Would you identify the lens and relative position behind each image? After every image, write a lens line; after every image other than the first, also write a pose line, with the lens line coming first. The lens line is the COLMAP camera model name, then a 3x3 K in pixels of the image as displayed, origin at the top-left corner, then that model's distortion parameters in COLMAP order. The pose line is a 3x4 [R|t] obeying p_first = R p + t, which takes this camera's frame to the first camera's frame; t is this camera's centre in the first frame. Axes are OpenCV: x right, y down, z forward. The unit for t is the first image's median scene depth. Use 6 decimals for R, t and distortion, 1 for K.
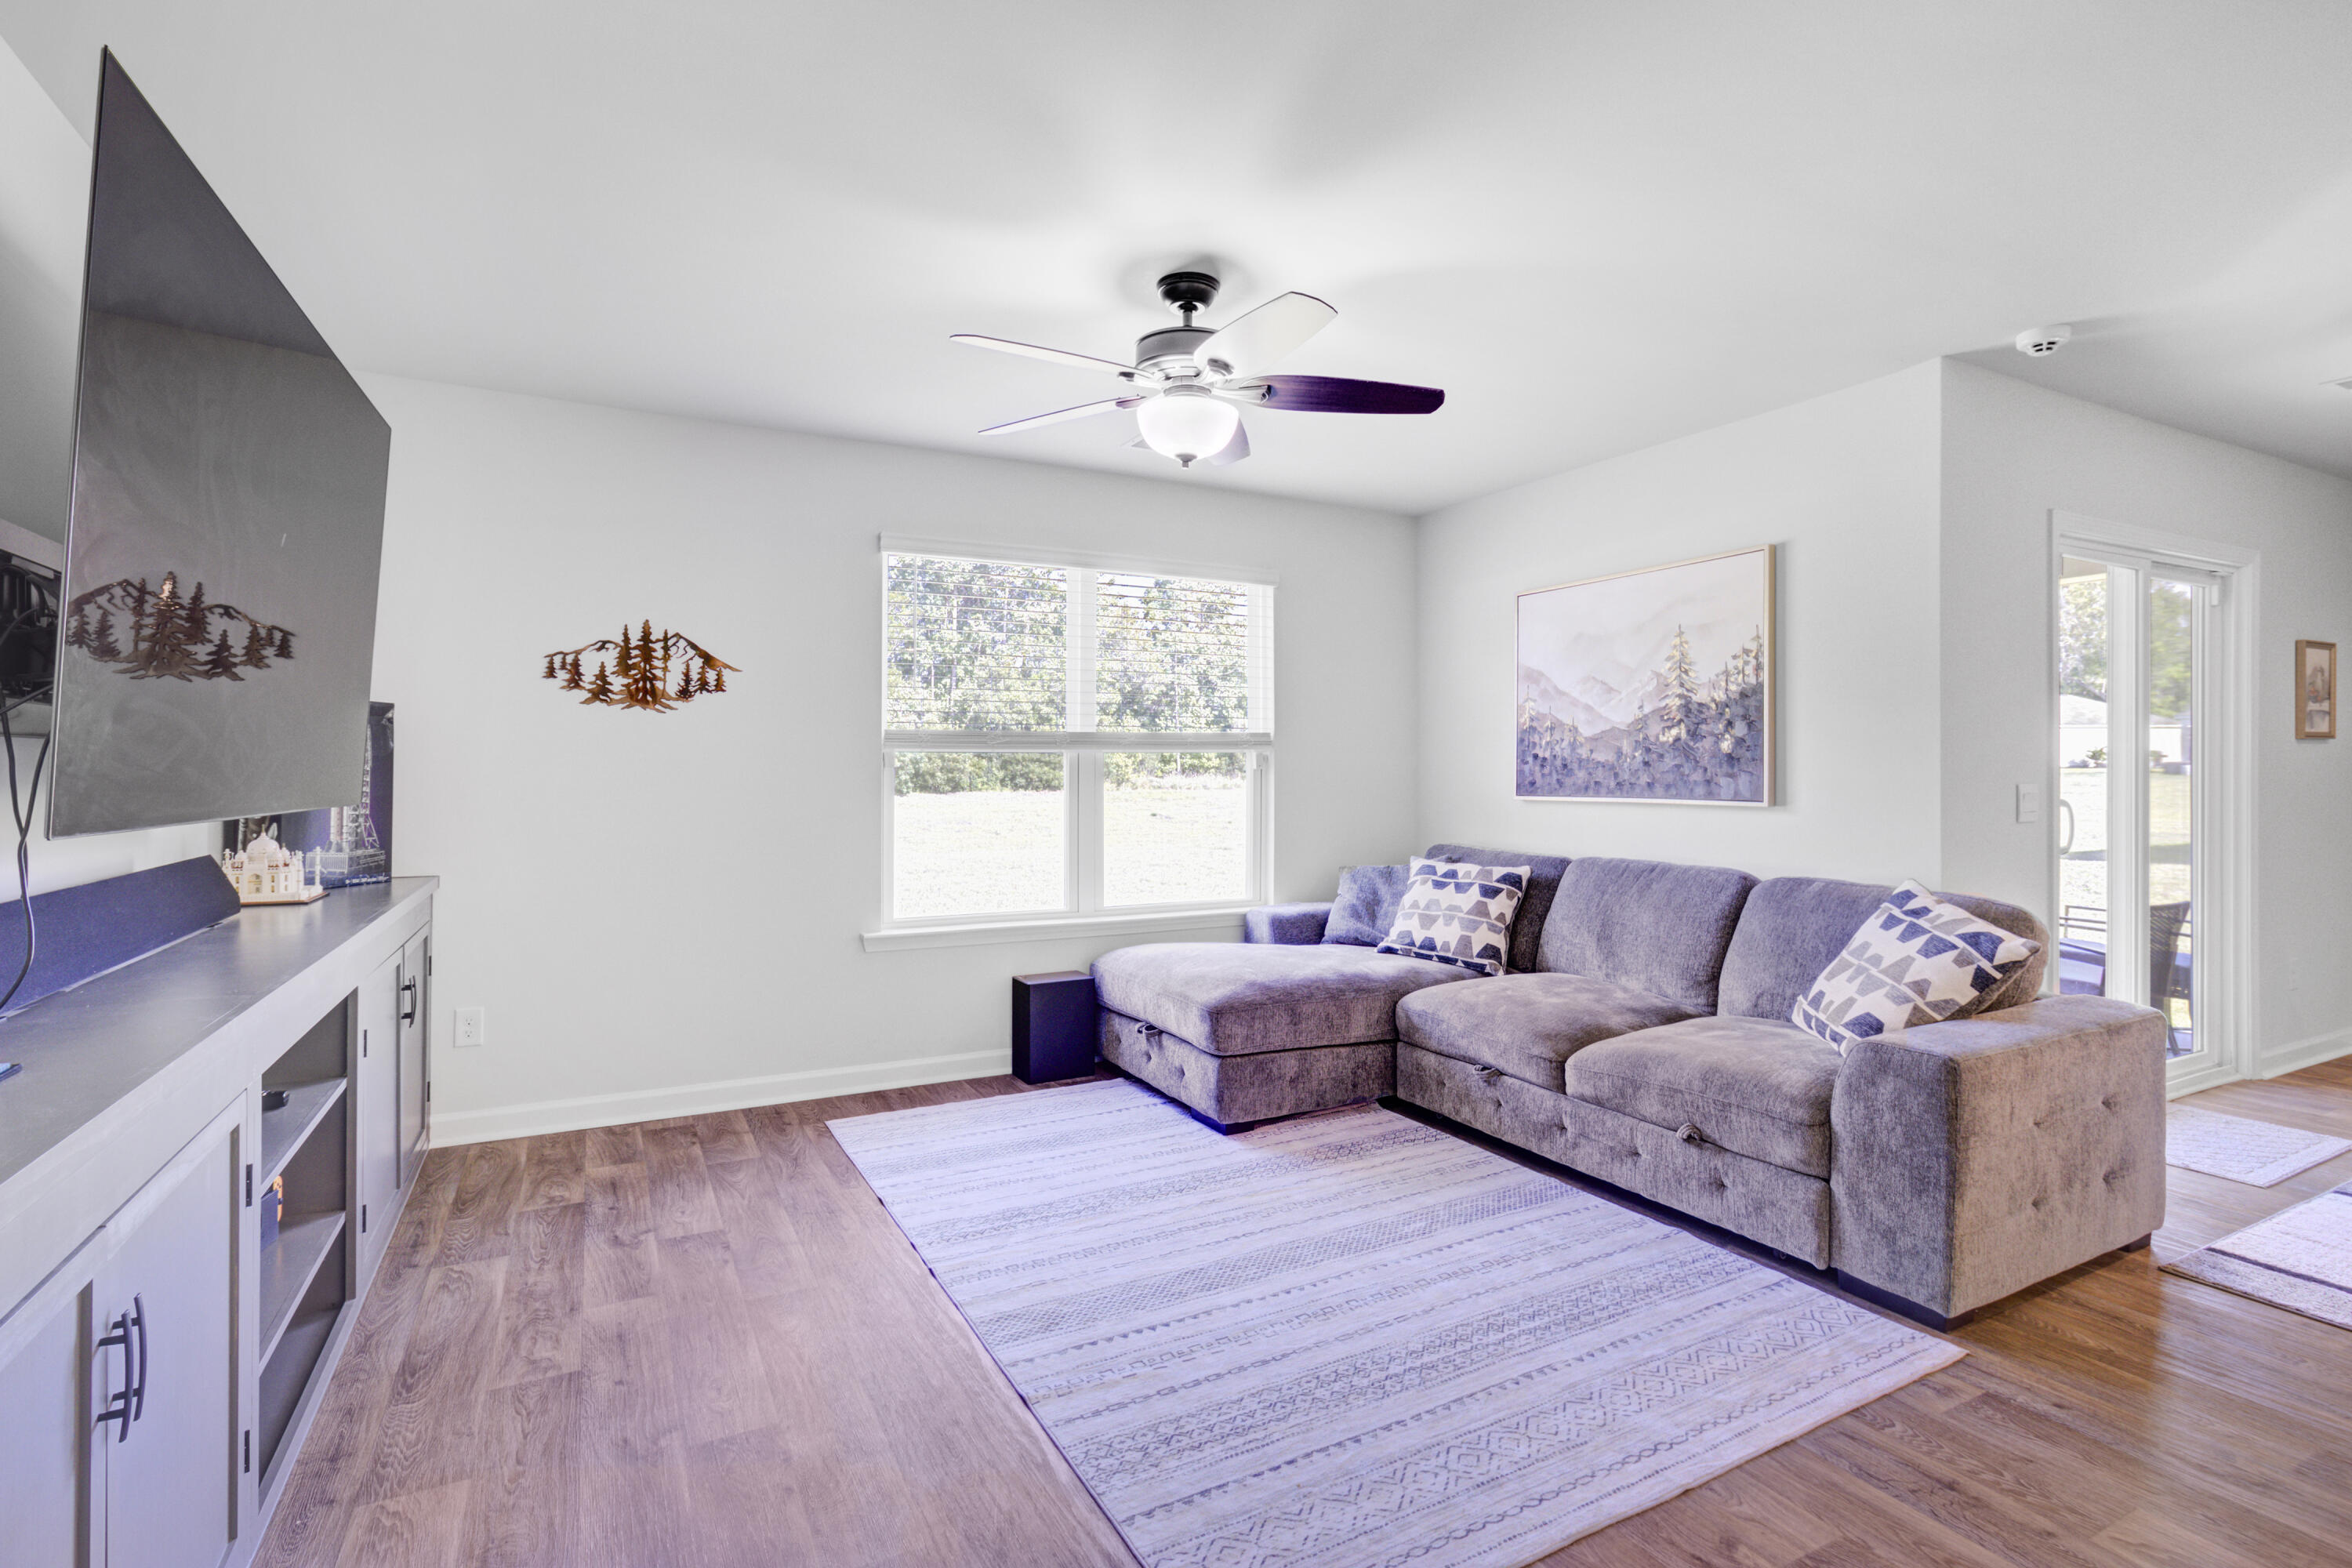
lens RADIAL K [[1120.7, 0, 1176.7], [0, 1120.7, 784.0], [0, 0, 1]] dist [-0.005518, 0.003075]
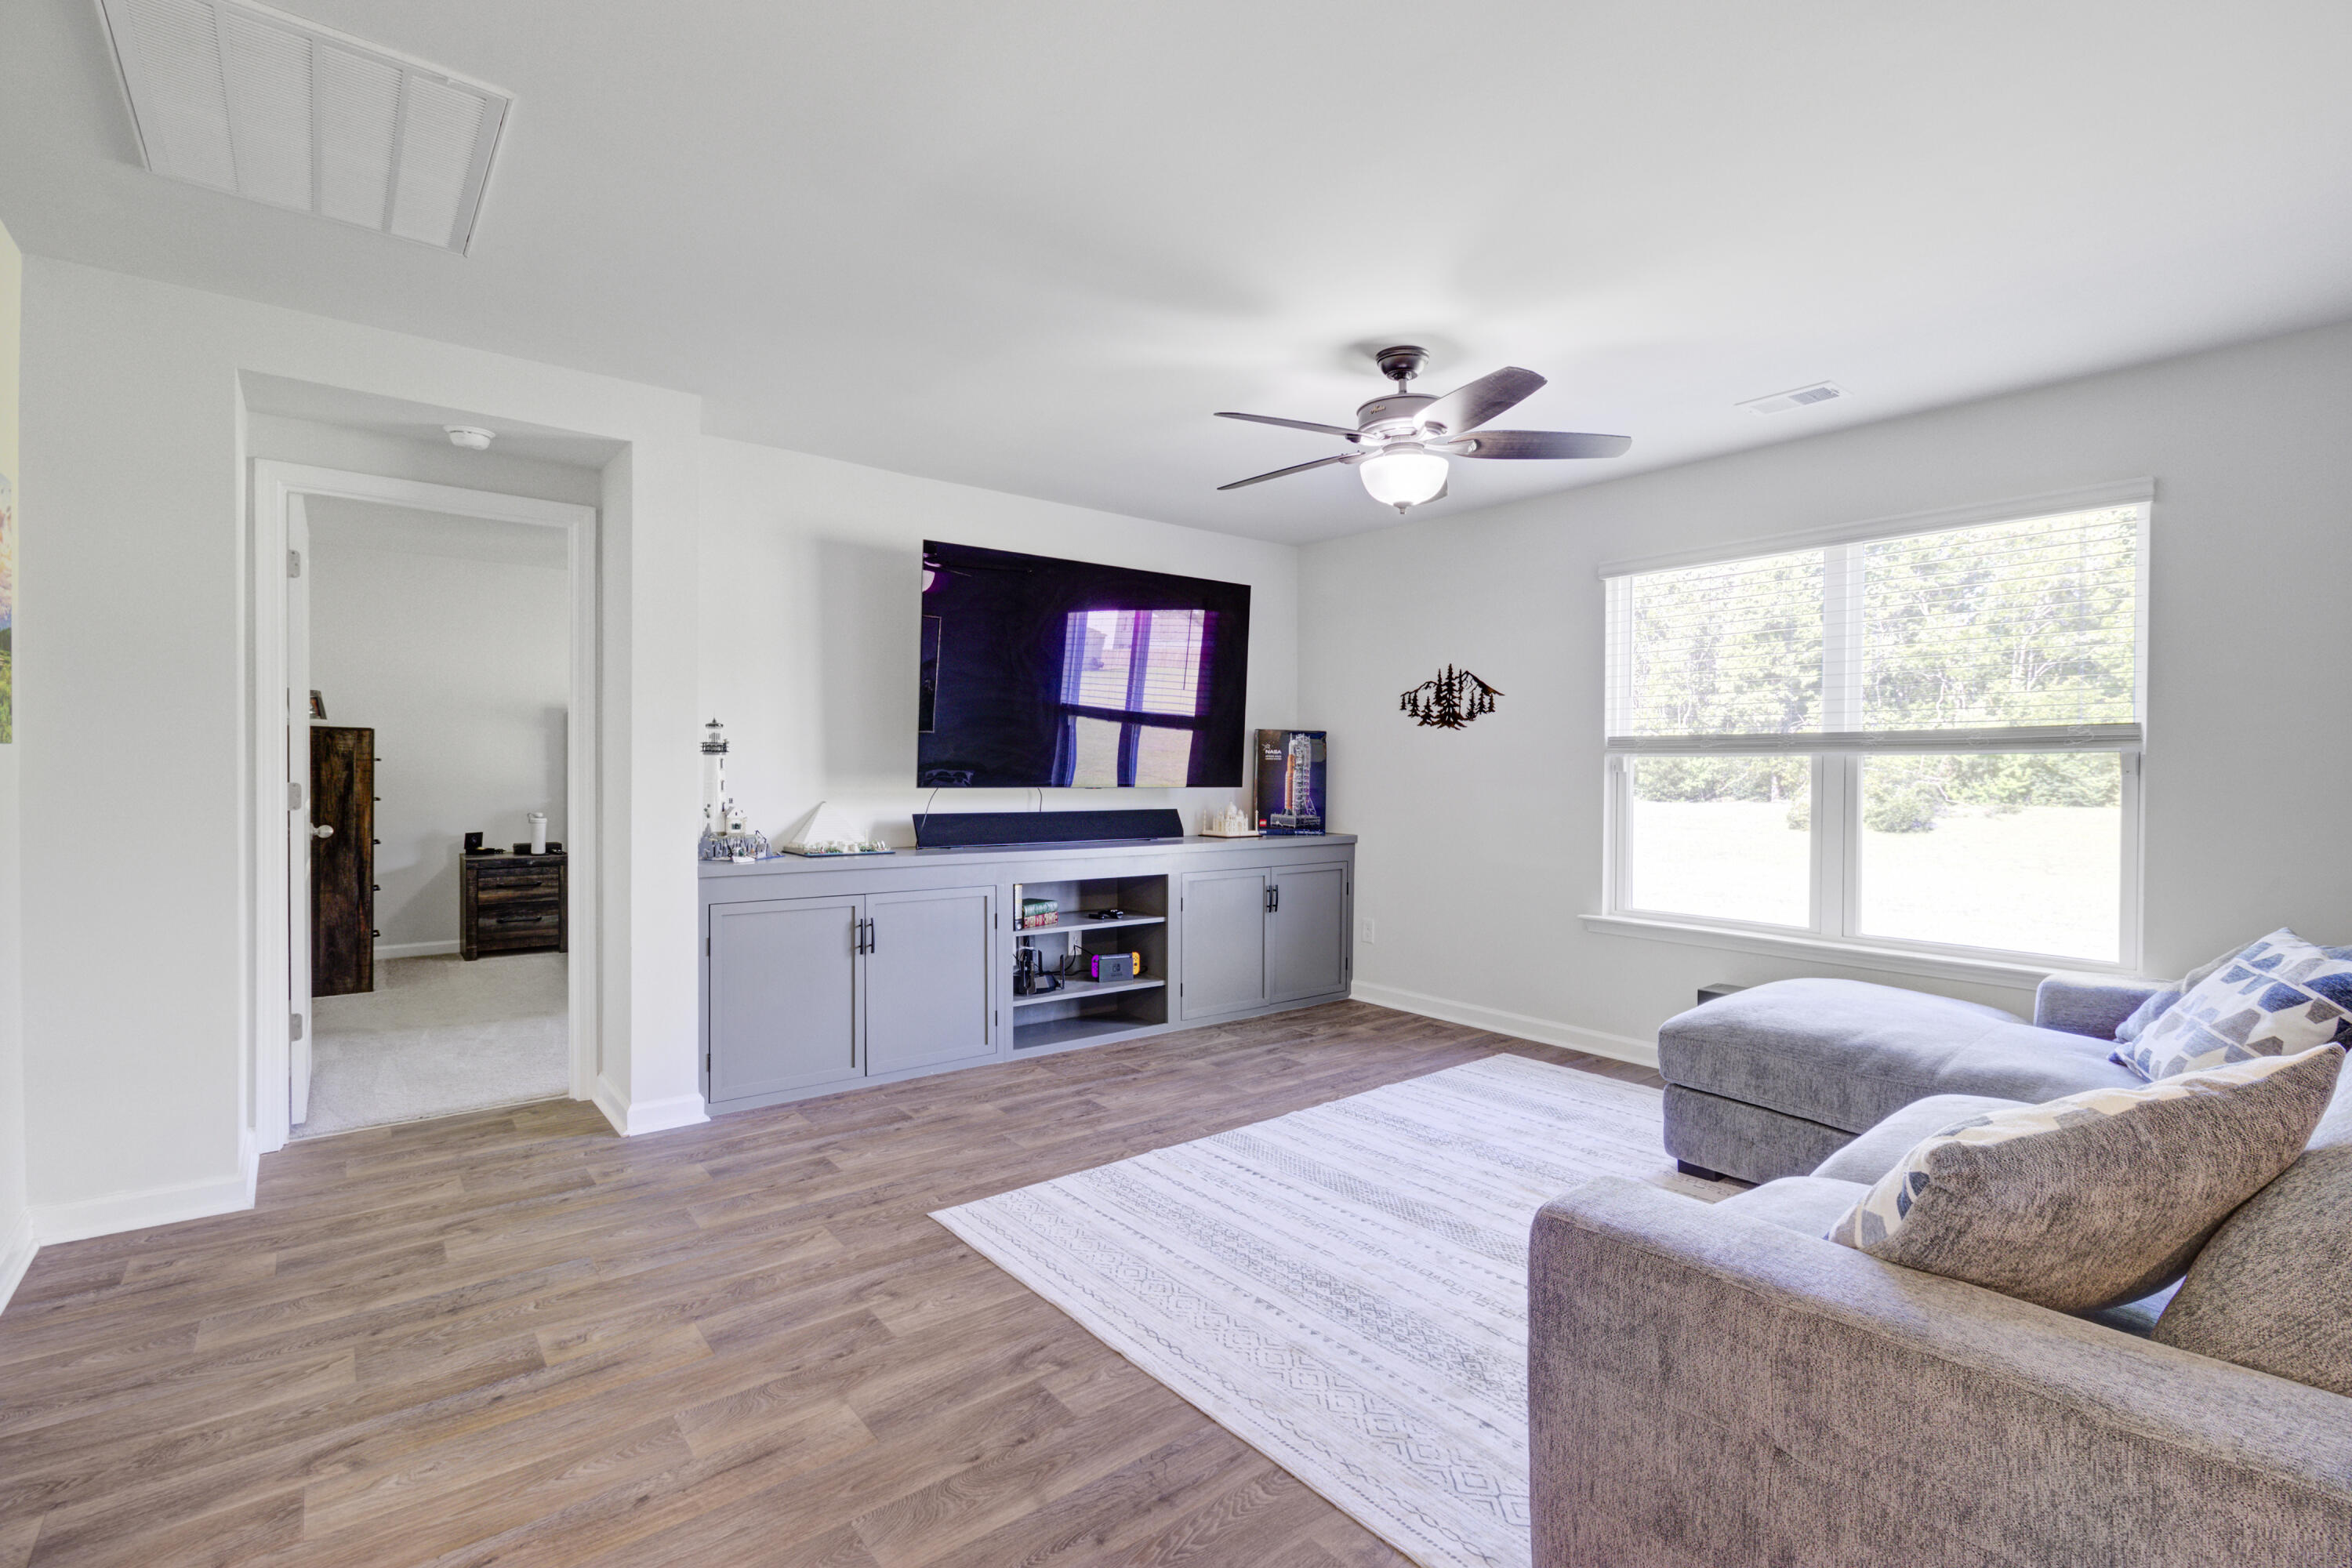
lens RADIAL K [[1120.7, 0, 1190.7], [0, 1120.7, 792.1], [0, 0, 1]] dist [-0.005518, 0.003075]
pose [[0.175982, 0.024144, -0.984097, 0.866985], [-0.017953, 0.999612, 0.021314, -0.010272], [0.984230, 0.013917, 0.176347, 0.439337]]
